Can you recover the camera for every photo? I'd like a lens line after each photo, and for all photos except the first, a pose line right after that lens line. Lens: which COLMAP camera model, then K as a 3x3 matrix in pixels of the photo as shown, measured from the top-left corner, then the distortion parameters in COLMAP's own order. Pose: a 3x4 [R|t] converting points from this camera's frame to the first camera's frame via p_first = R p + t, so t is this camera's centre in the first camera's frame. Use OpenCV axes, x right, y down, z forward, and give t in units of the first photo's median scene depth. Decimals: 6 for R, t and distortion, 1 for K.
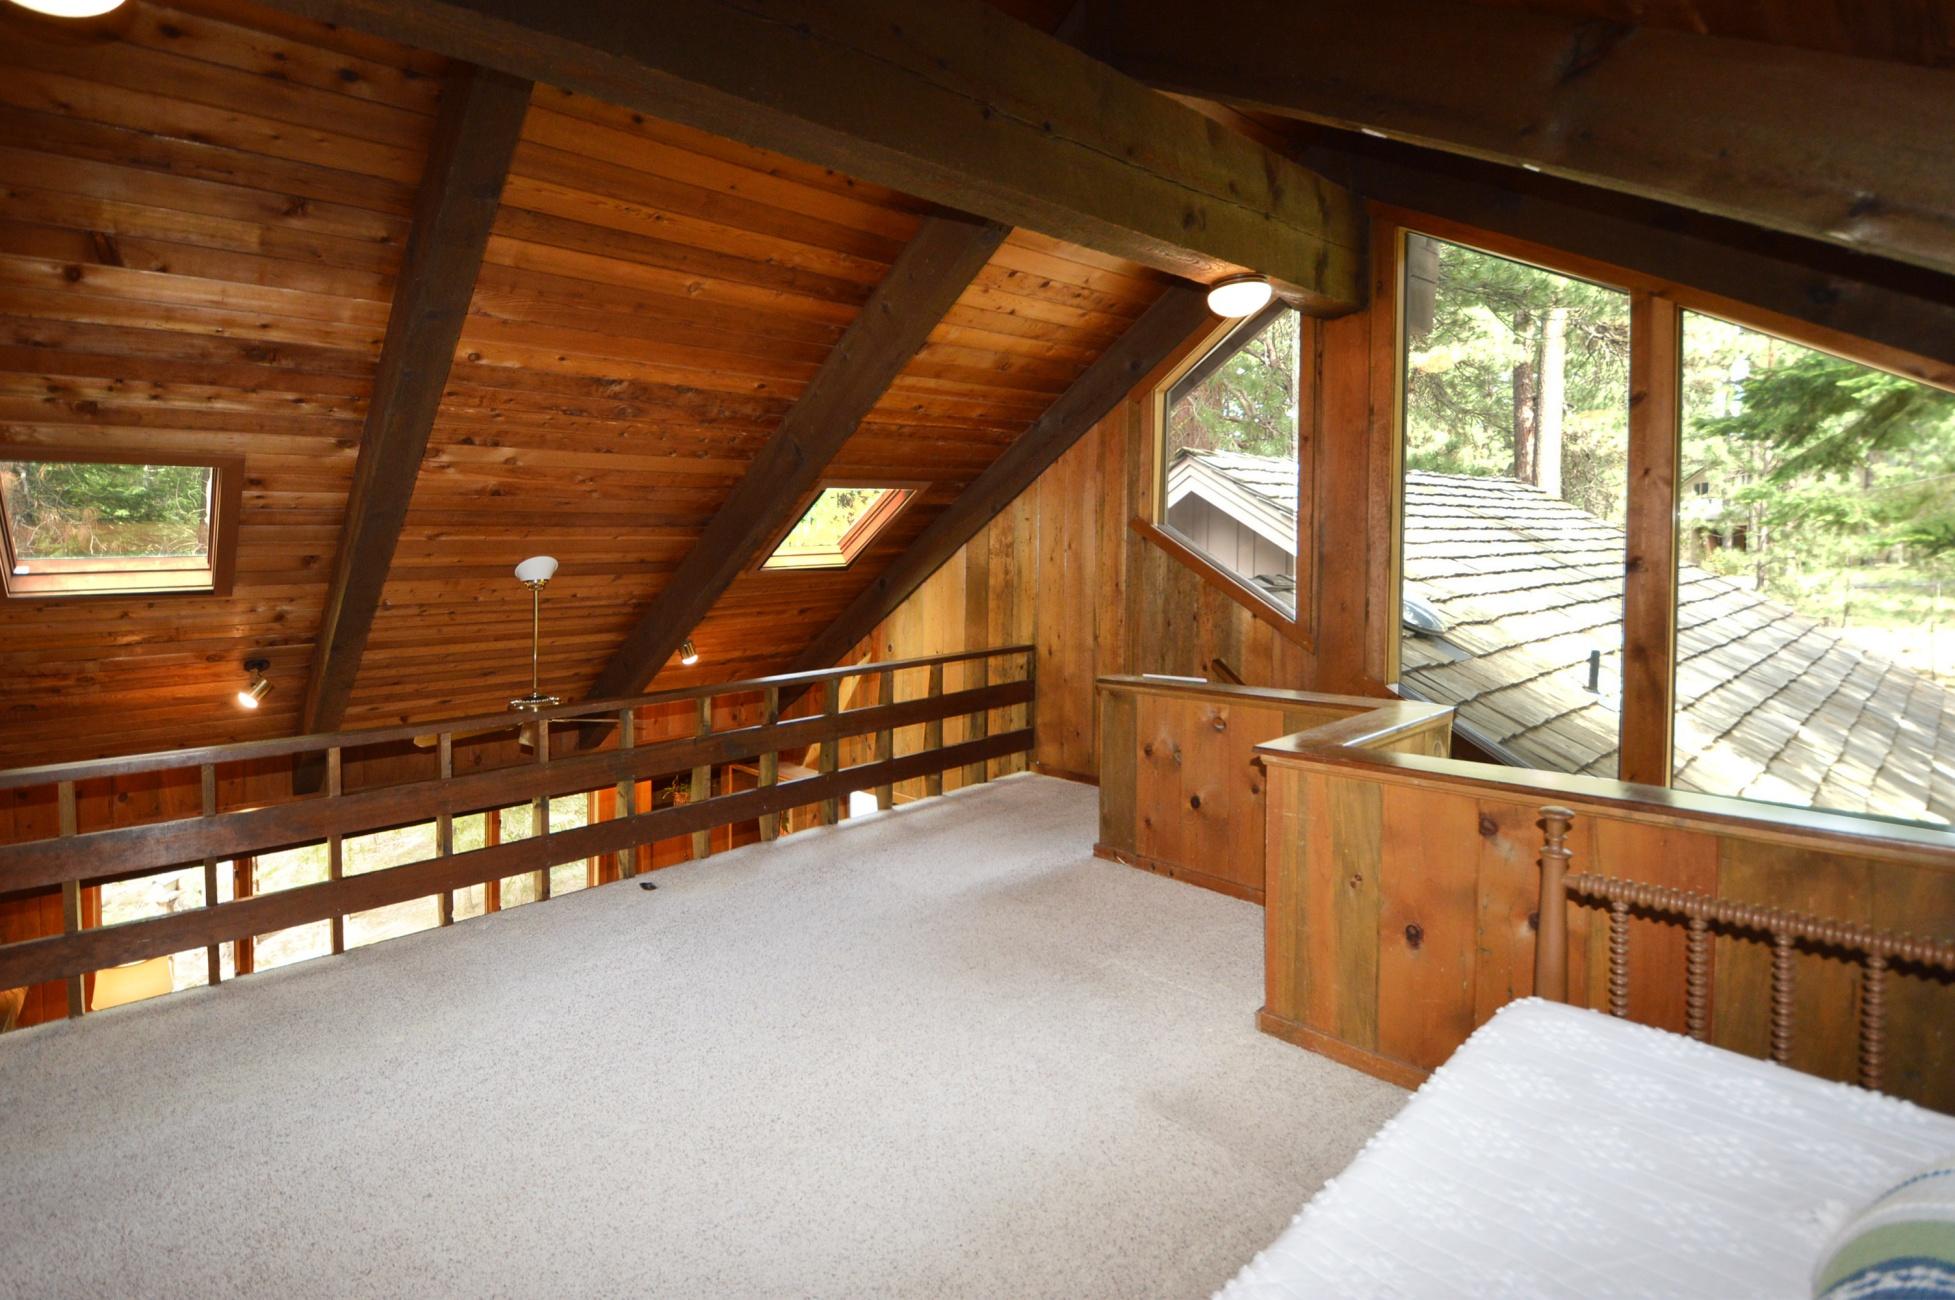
lens RADIAL K [[923.8, 0, 947.3], [0, 923.8, 610.0], [0, 0, 1]] dist [-0.000845, -0.025734]
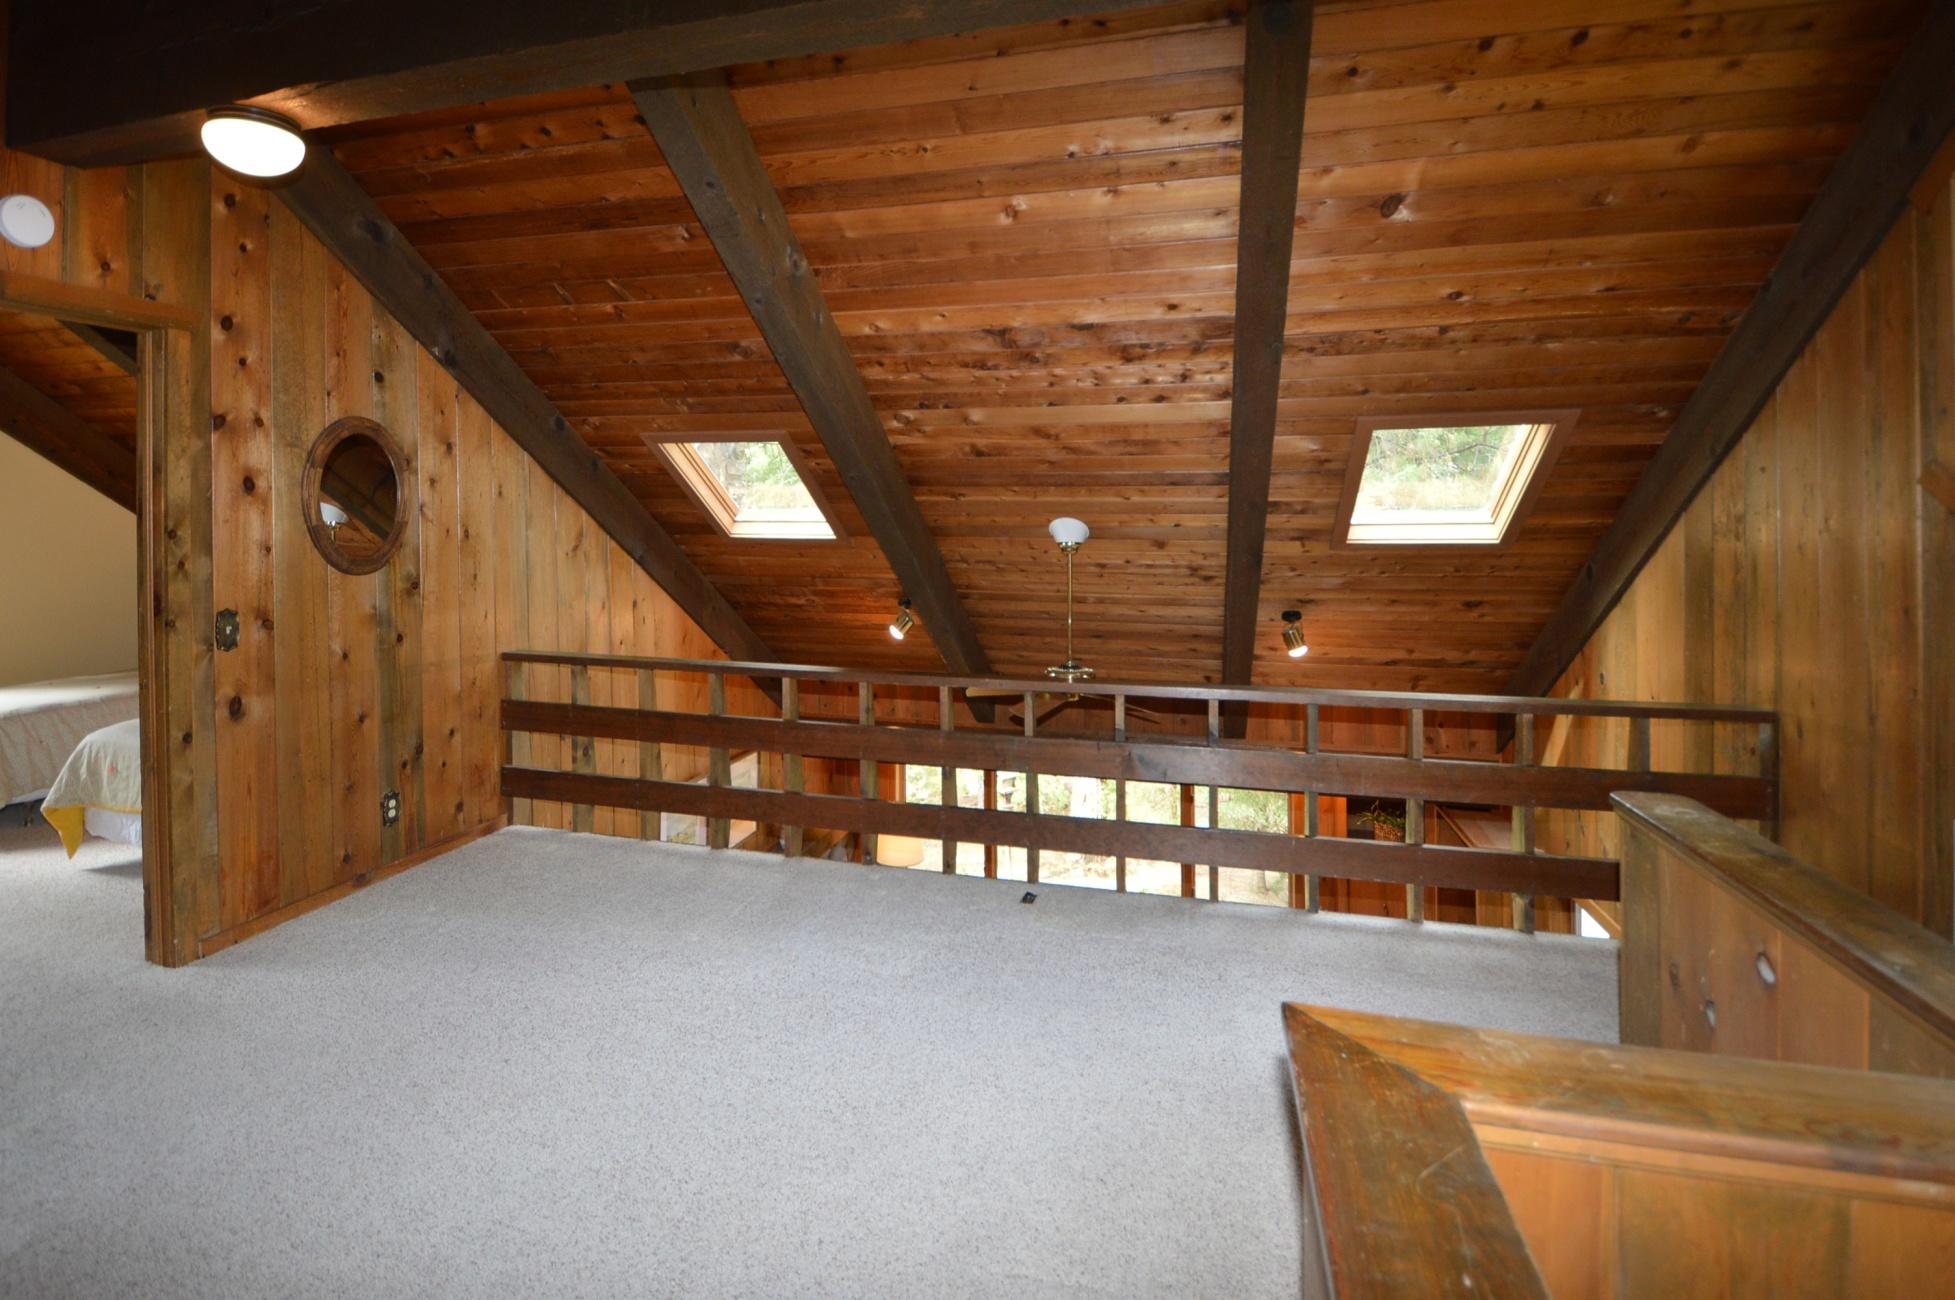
lens RADIAL K [[989.9, 0, 867.9], [0, 989.9, 493.5], [0, 0, 1]] dist [-0.000054, 0.000052]
pose [[0.518485, 0.003700, -0.855079, 0.277977], [-0.070749, 0.996748, -0.038586, -0.024472], [0.852155, 0.080502, 0.517060, 0.250627]]
